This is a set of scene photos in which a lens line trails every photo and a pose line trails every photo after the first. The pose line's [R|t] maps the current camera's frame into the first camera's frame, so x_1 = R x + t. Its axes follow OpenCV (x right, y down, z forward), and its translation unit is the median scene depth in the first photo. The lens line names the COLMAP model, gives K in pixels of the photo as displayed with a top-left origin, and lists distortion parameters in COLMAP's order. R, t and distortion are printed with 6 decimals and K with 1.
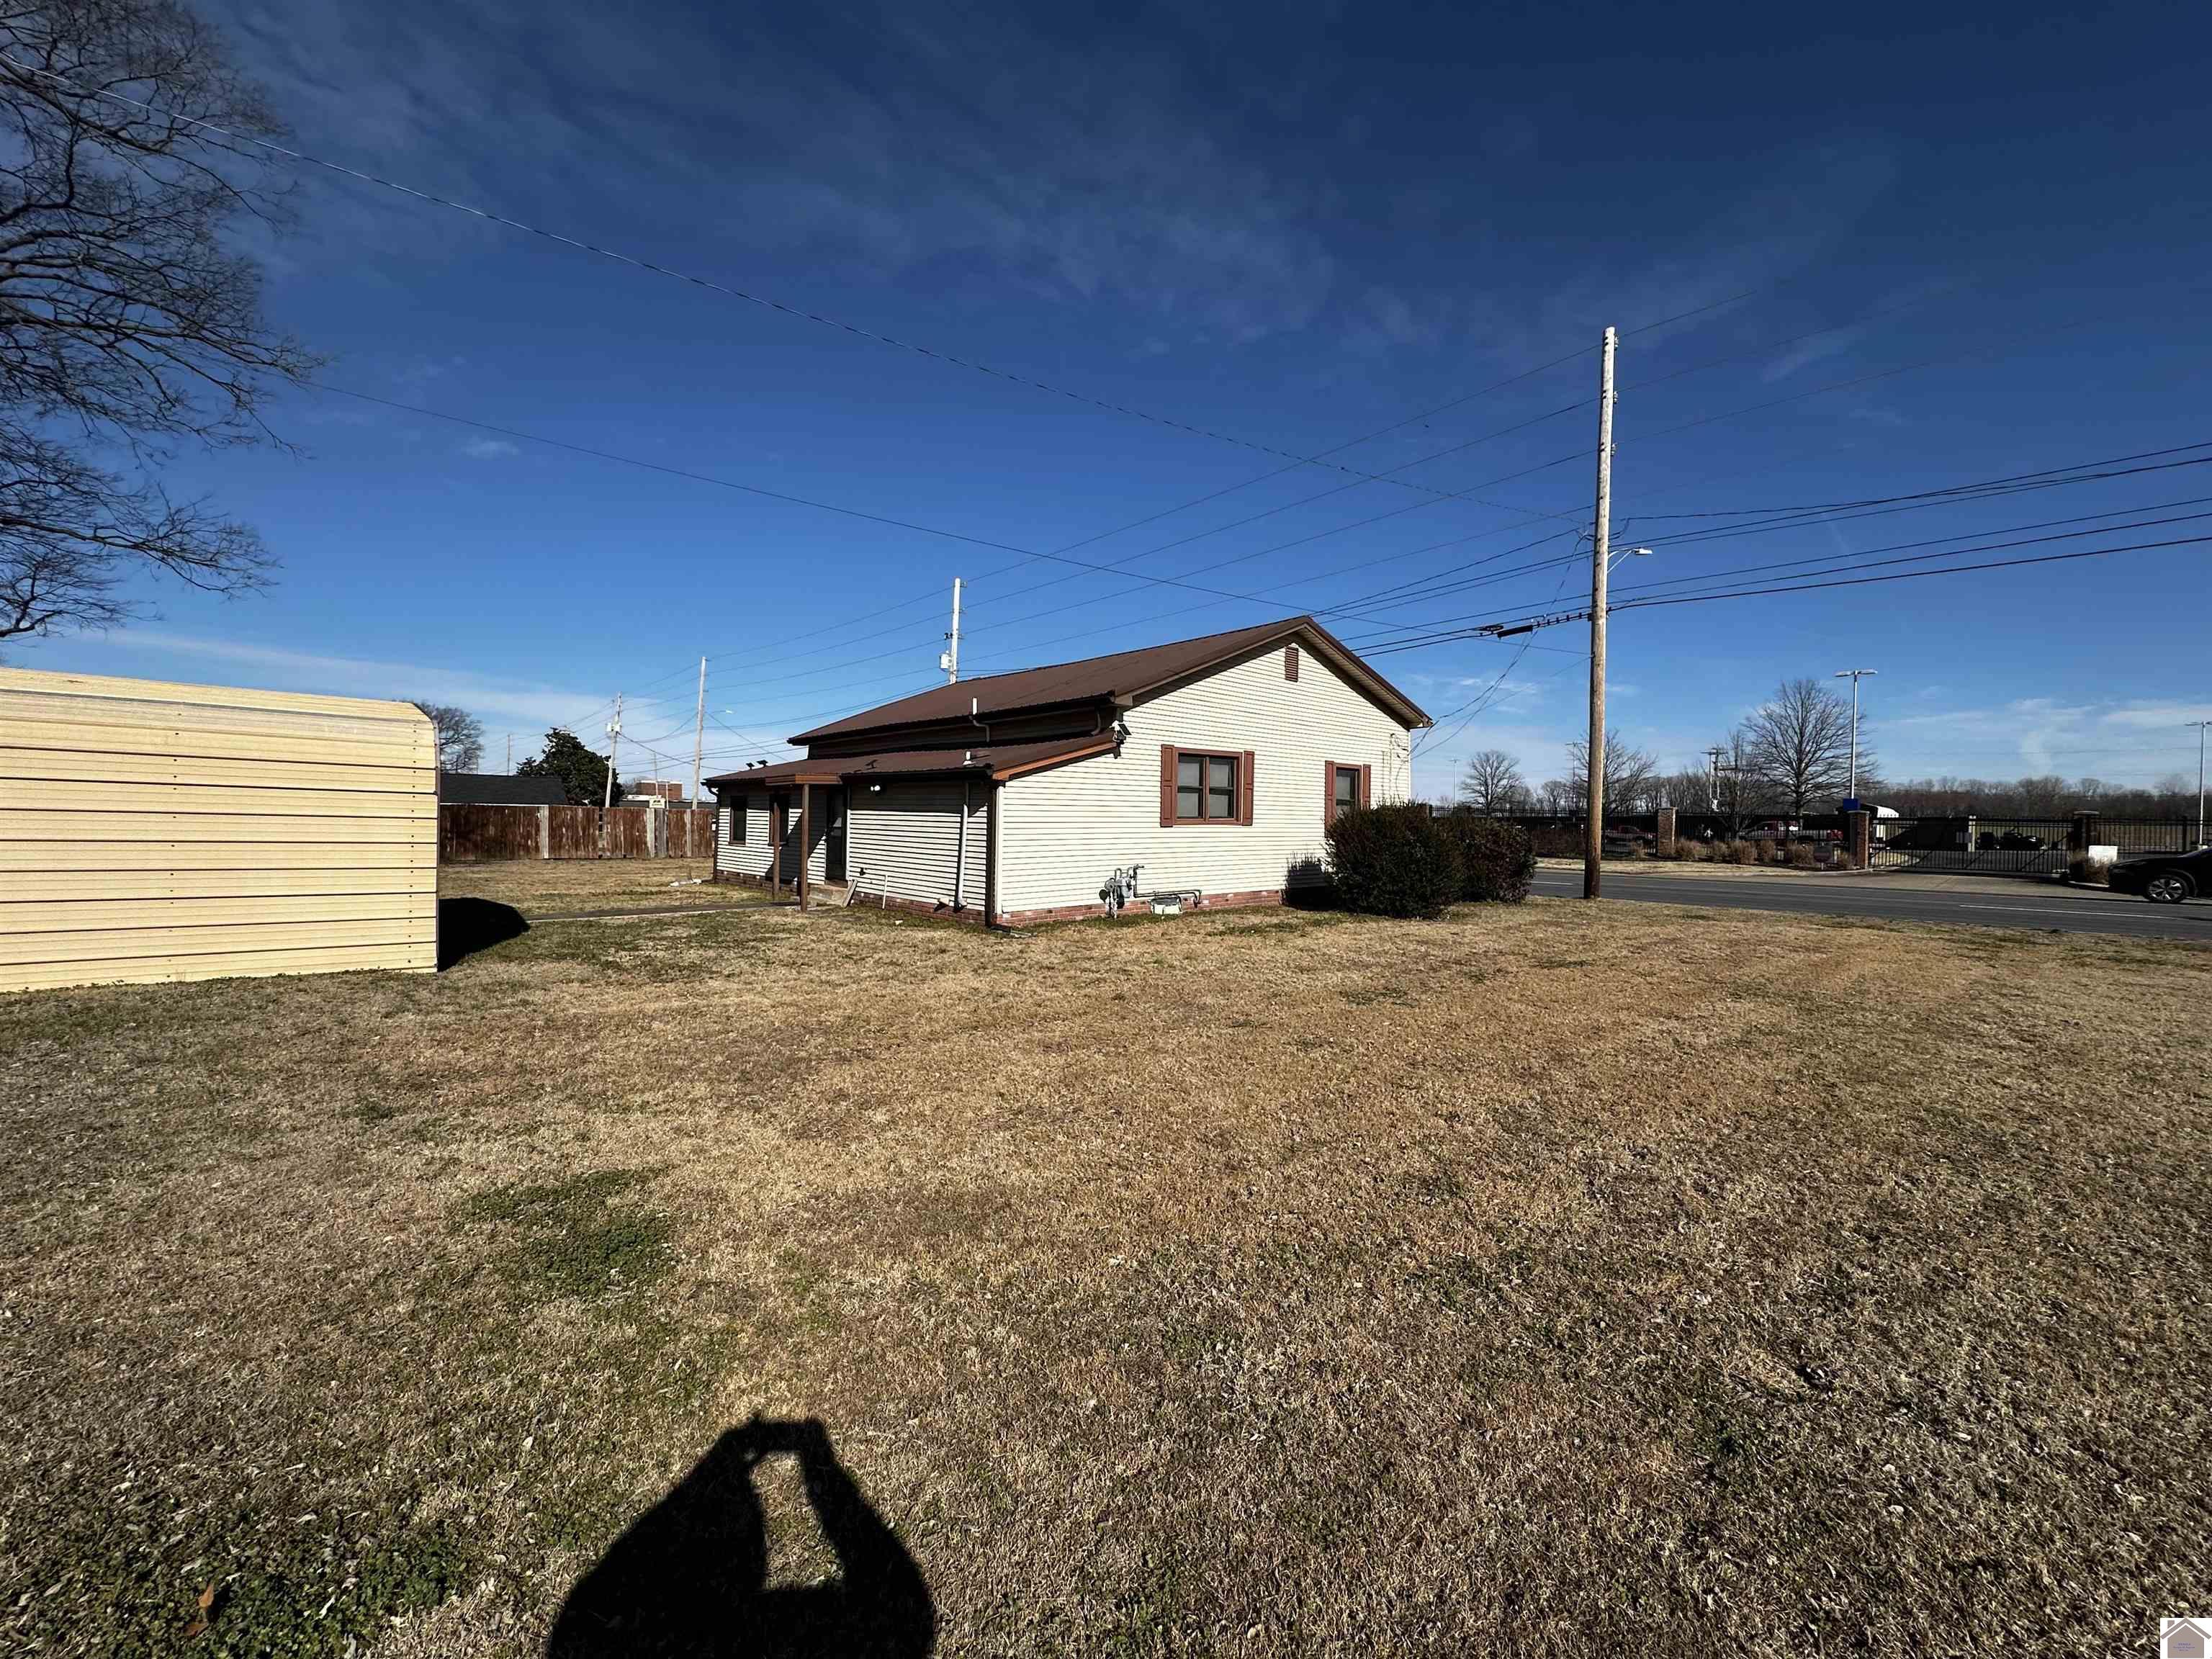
lens RADIAL K [[887.7, 0, 1106.0], [0, 887.7, 829.5], [0, 0, 1]] dist [-0.001451, -0.000192]
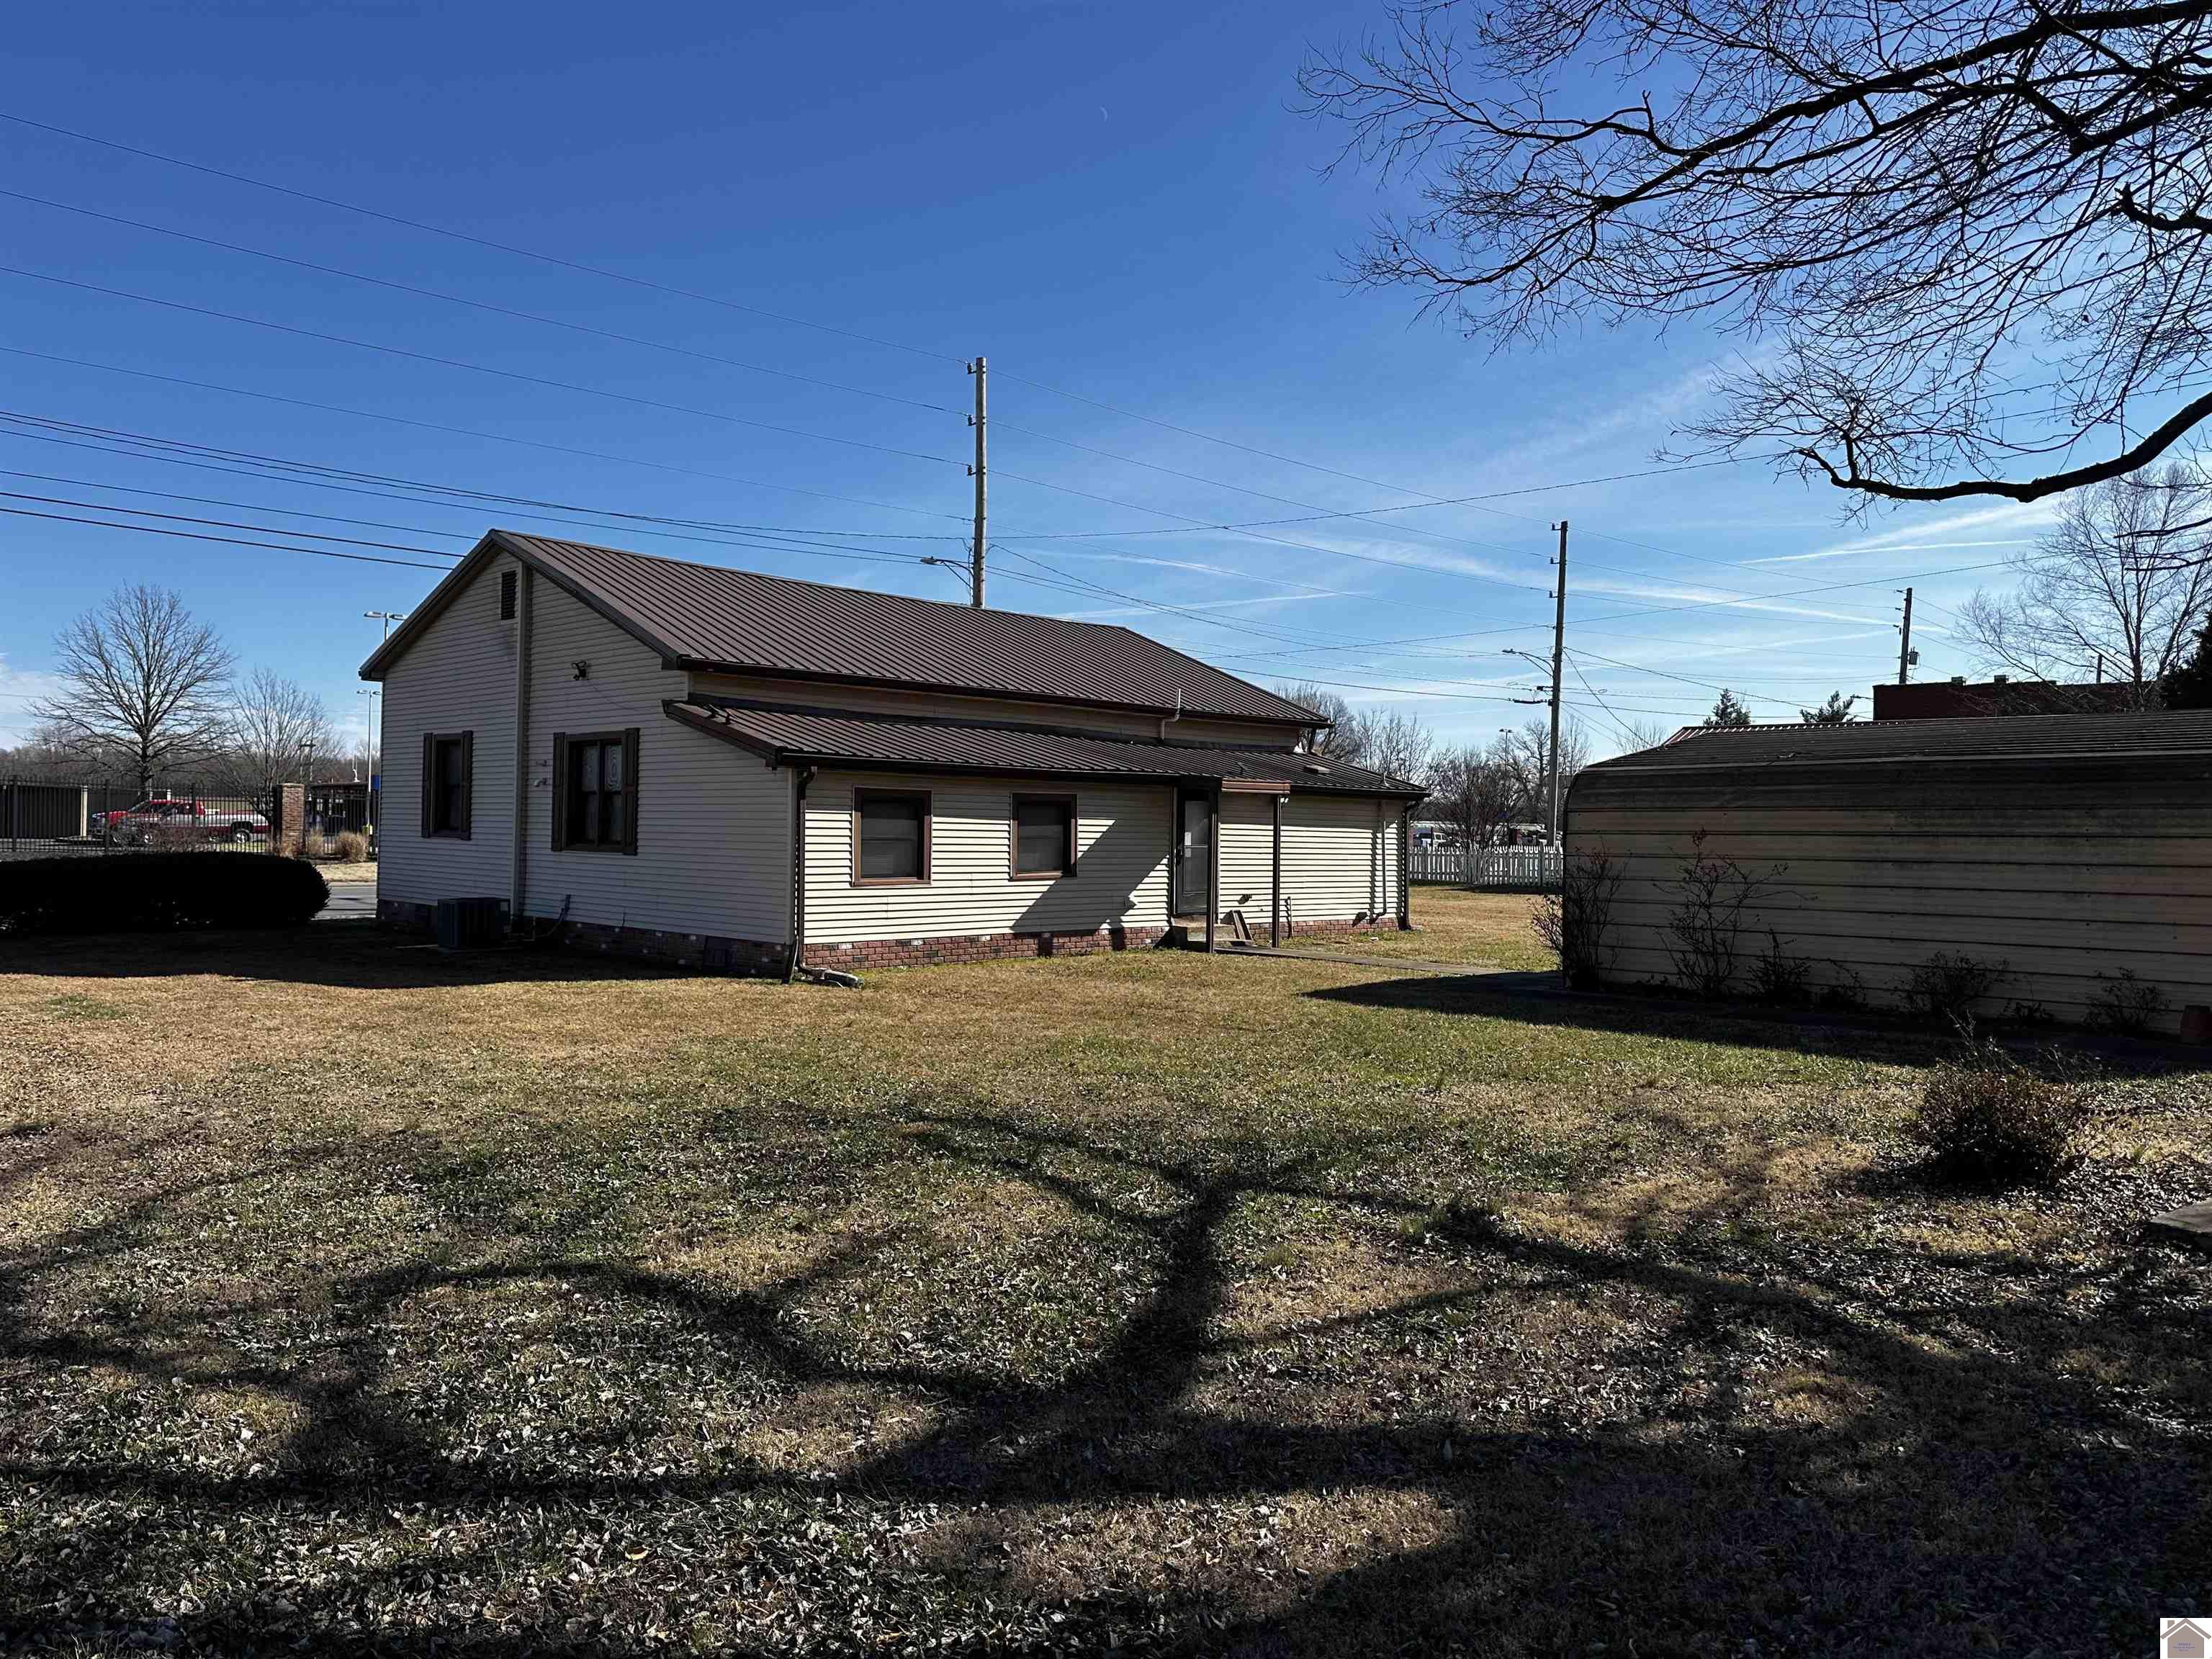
lens RADIAL K [[1567.5, 0, 1106.0], [0, 1567.5, 829.5], [0, 0, 1]] dist [0.132691, -0.001128]
pose [[-0.043937, -0.014249, 0.998933, -1.198381], [-0.003925, 0.999893, 0.014090, -0.025354], [-0.999027, -0.003301, -0.043989, 0.826399]]
